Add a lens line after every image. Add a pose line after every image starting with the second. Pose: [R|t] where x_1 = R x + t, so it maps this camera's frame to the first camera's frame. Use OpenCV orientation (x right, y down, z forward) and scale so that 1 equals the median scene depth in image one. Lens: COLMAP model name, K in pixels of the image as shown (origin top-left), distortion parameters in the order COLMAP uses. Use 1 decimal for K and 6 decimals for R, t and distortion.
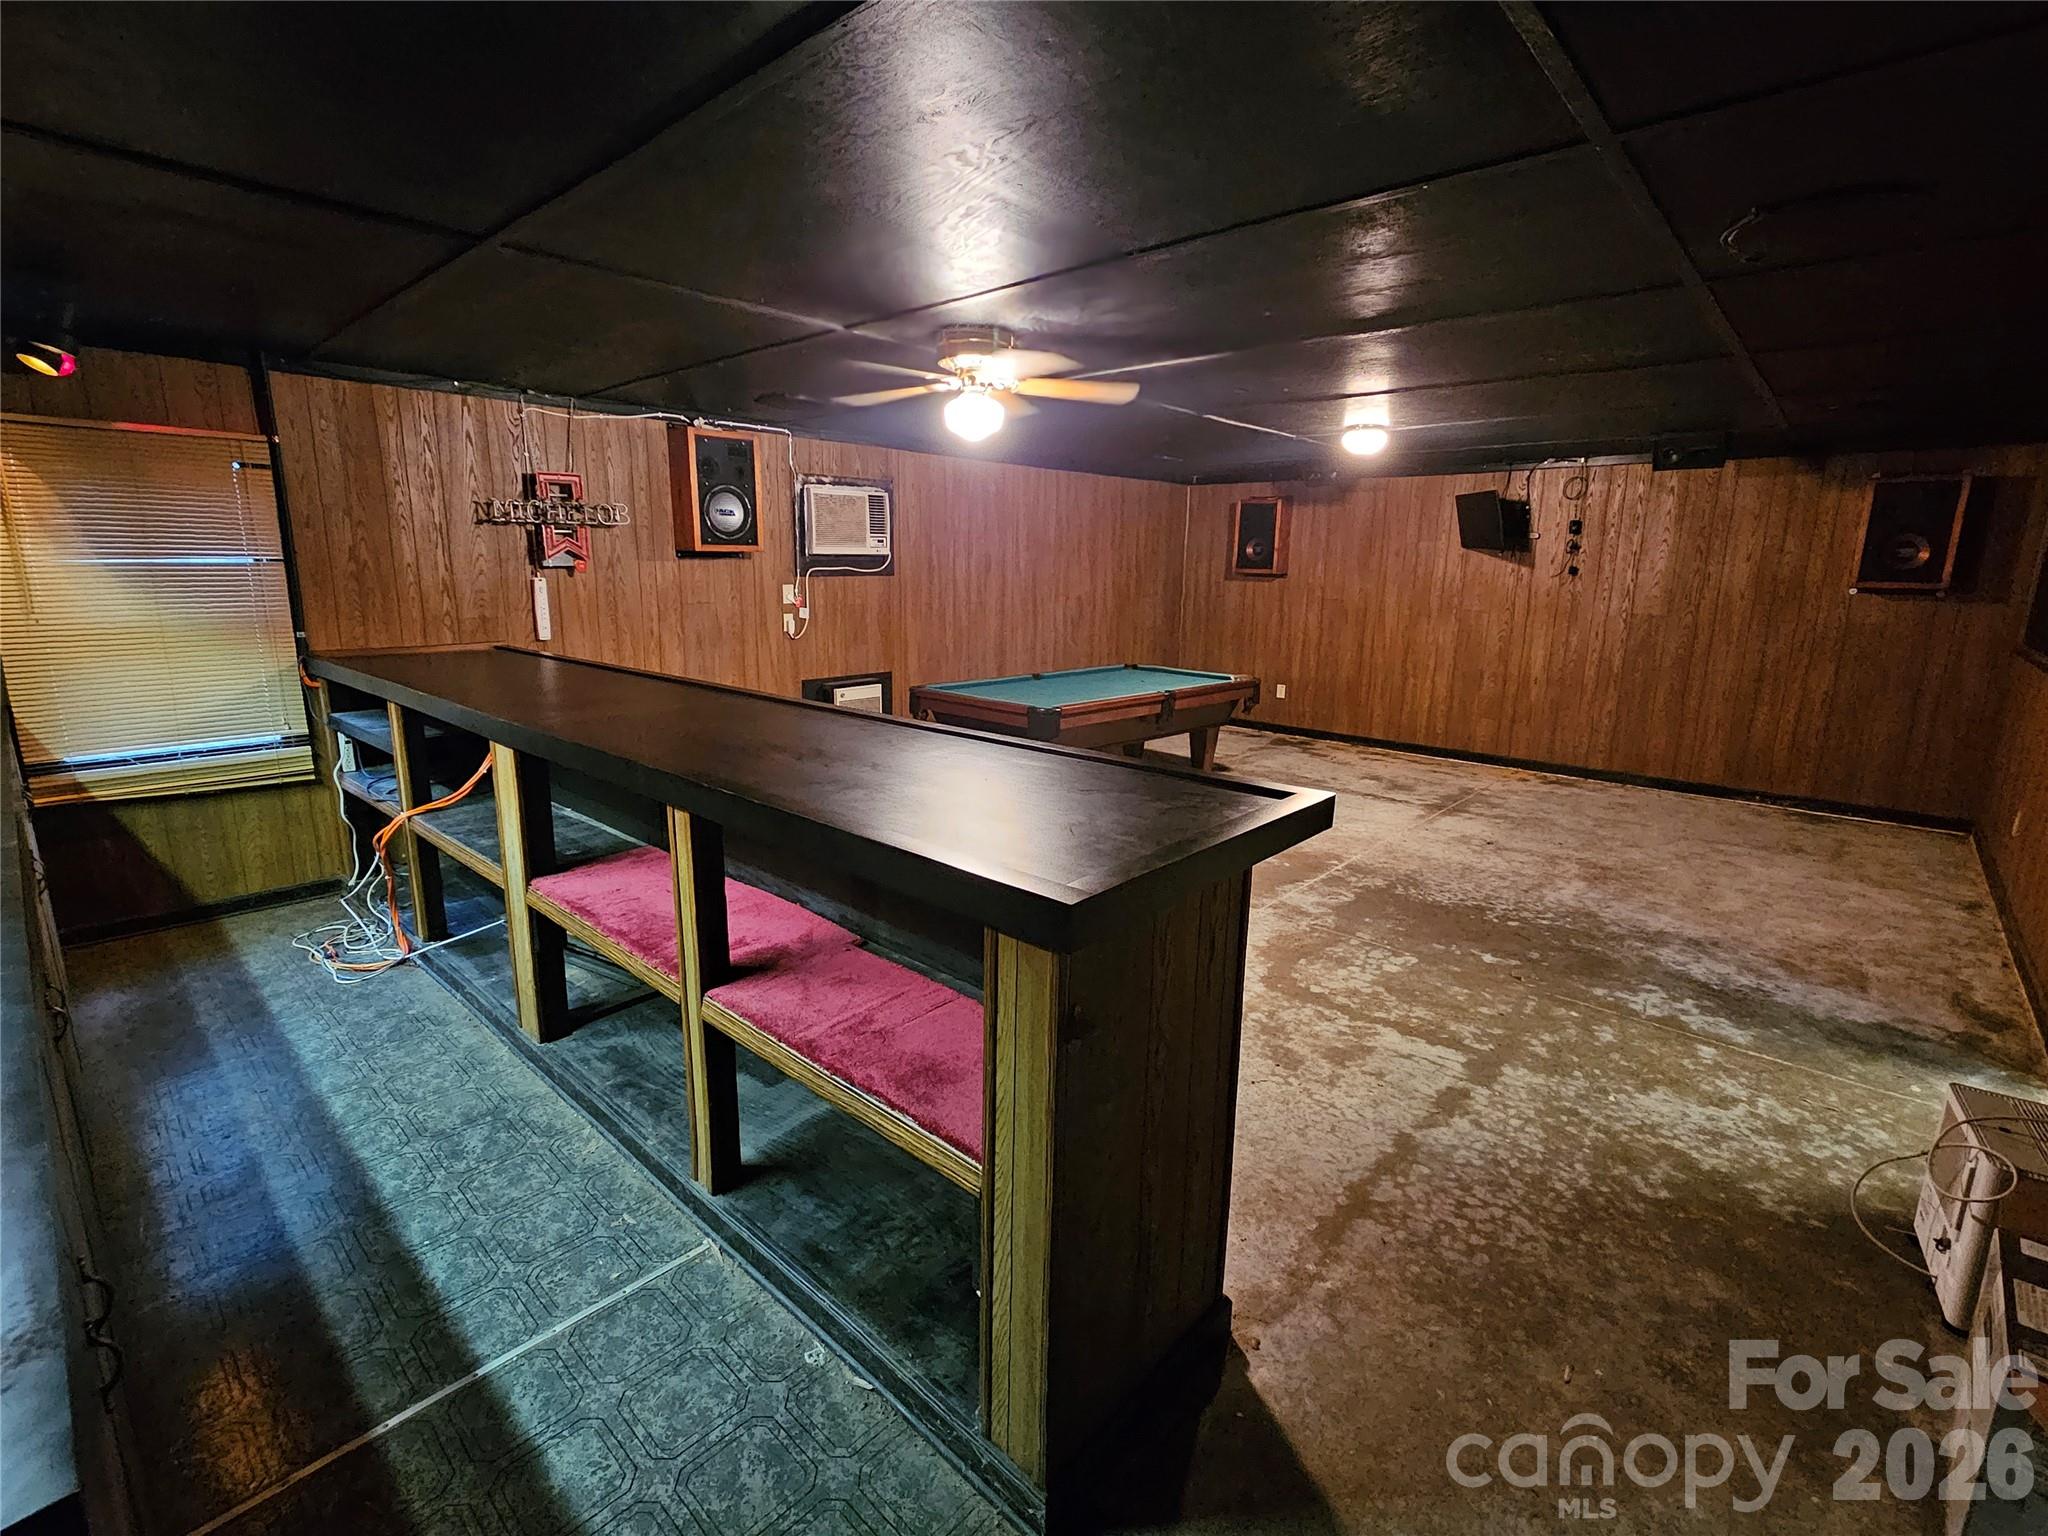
lens RADIAL K [[935.7, 0, 1006.9], [0, 935.7, 766.9], [0, 0, 1]] dist [-0.000089, 0.001233]
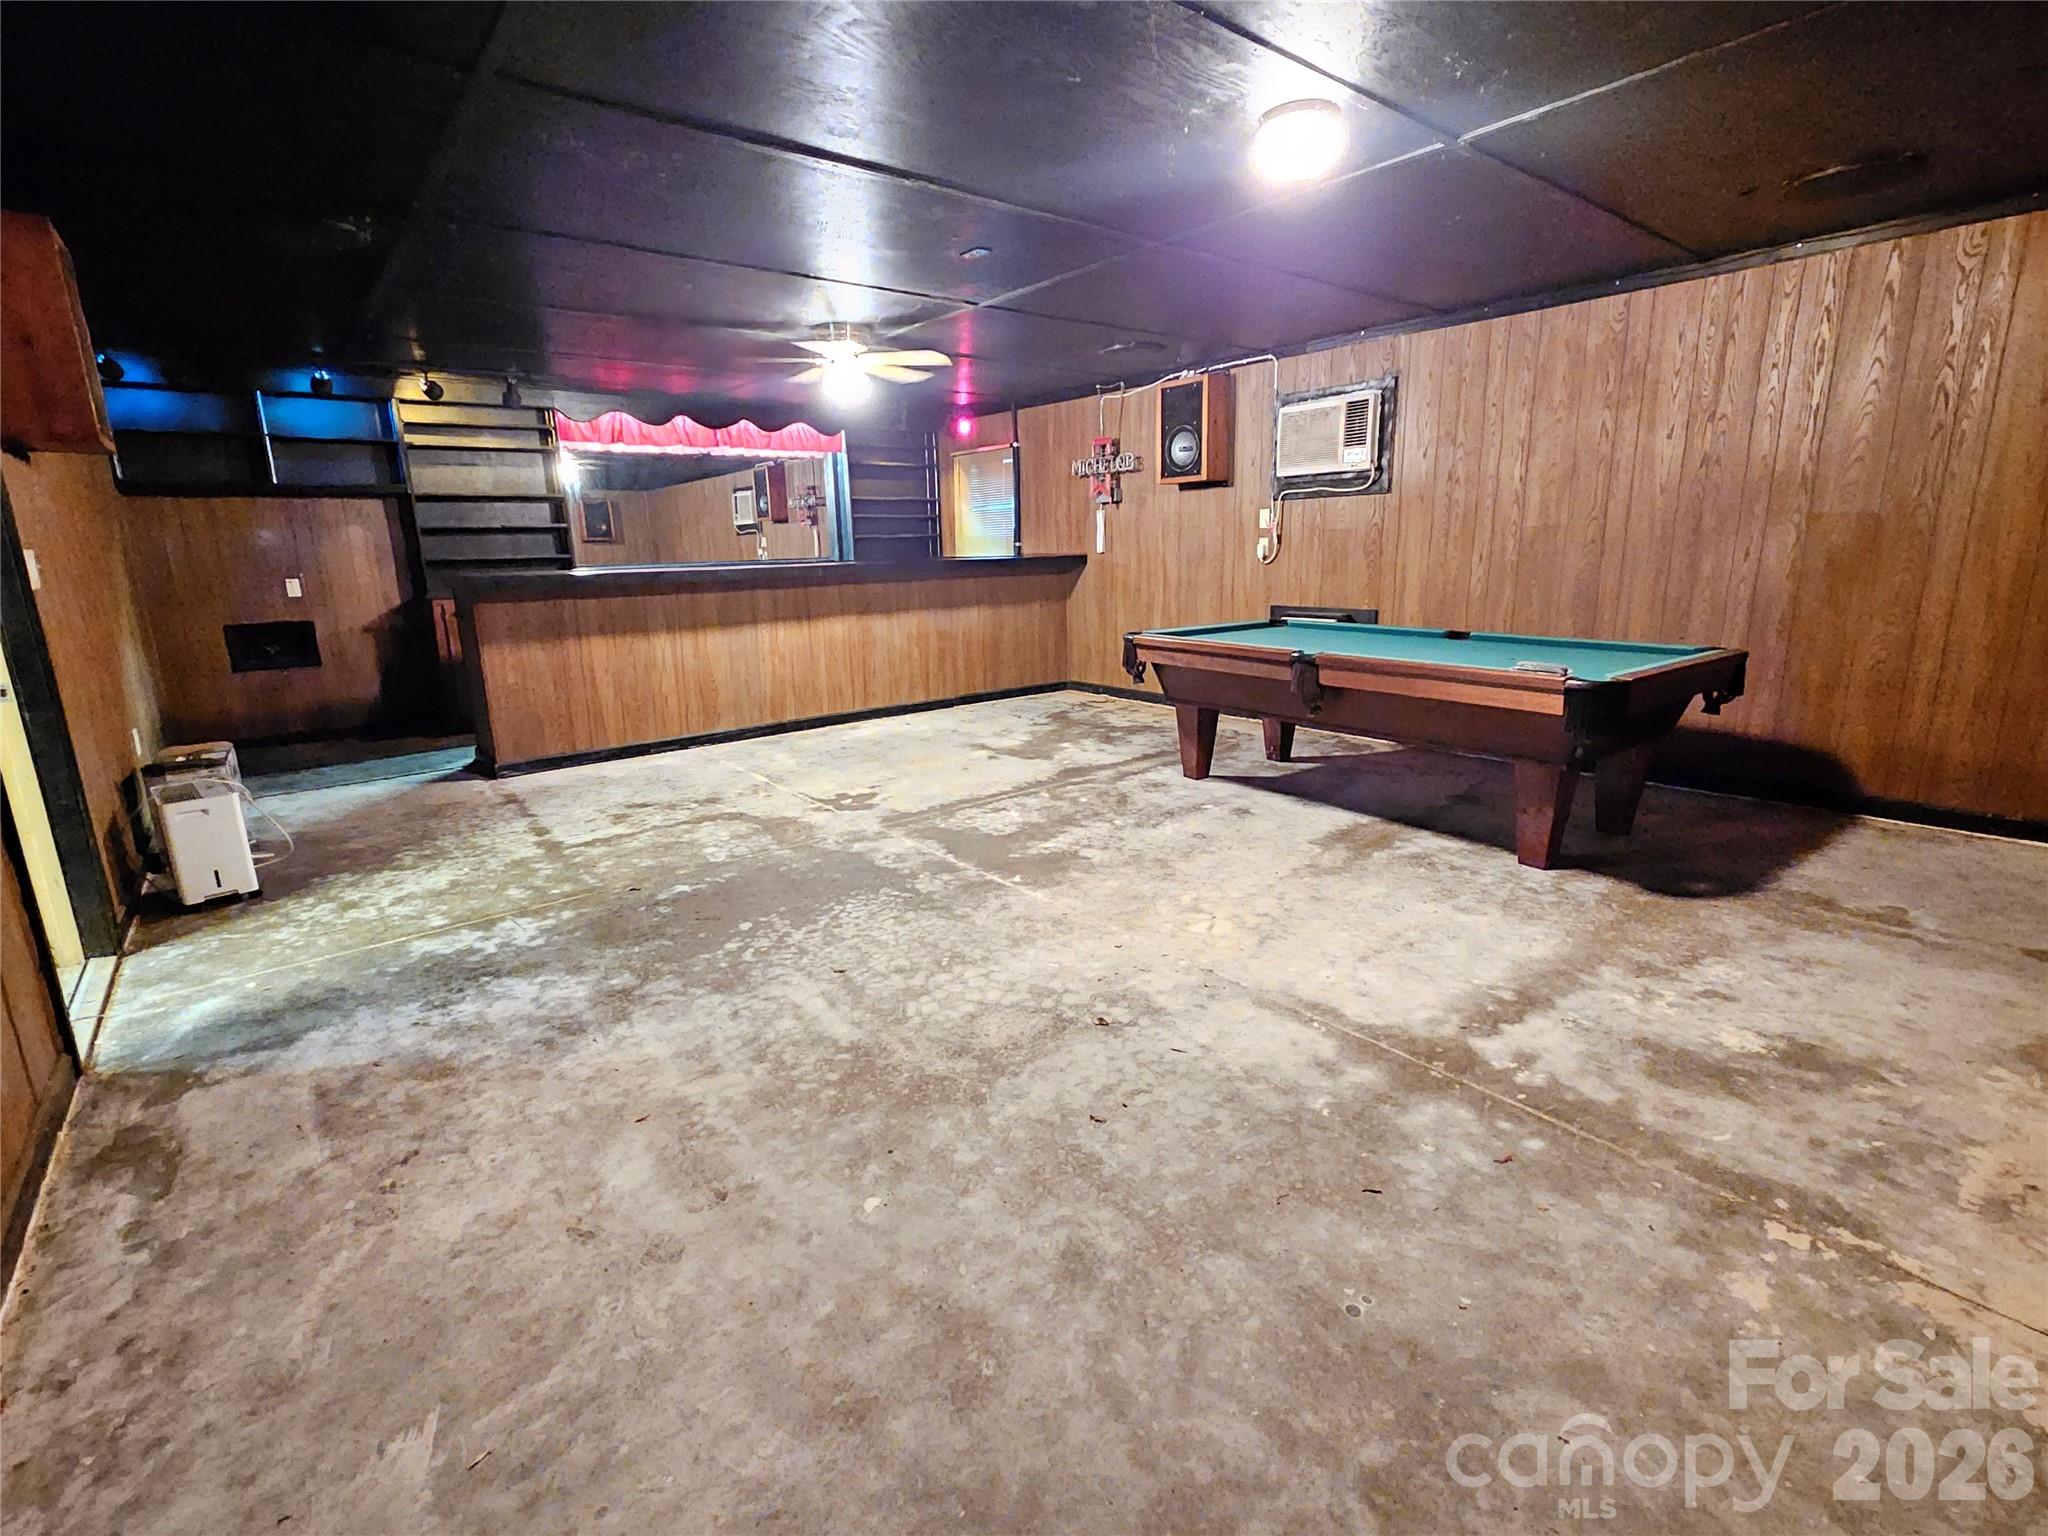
lens RADIAL K [[935.7, 0, 1009.5], [0, 935.7, 762.7], [0, 0, 1]] dist [-0.000089, 0.001233]
pose [[-0.160170, 0.217908, -0.962737, 1.387259], [-0.193766, 0.949411, 0.247129, -0.209495], [0.967884, 0.226128, -0.109843, 1.457526]]
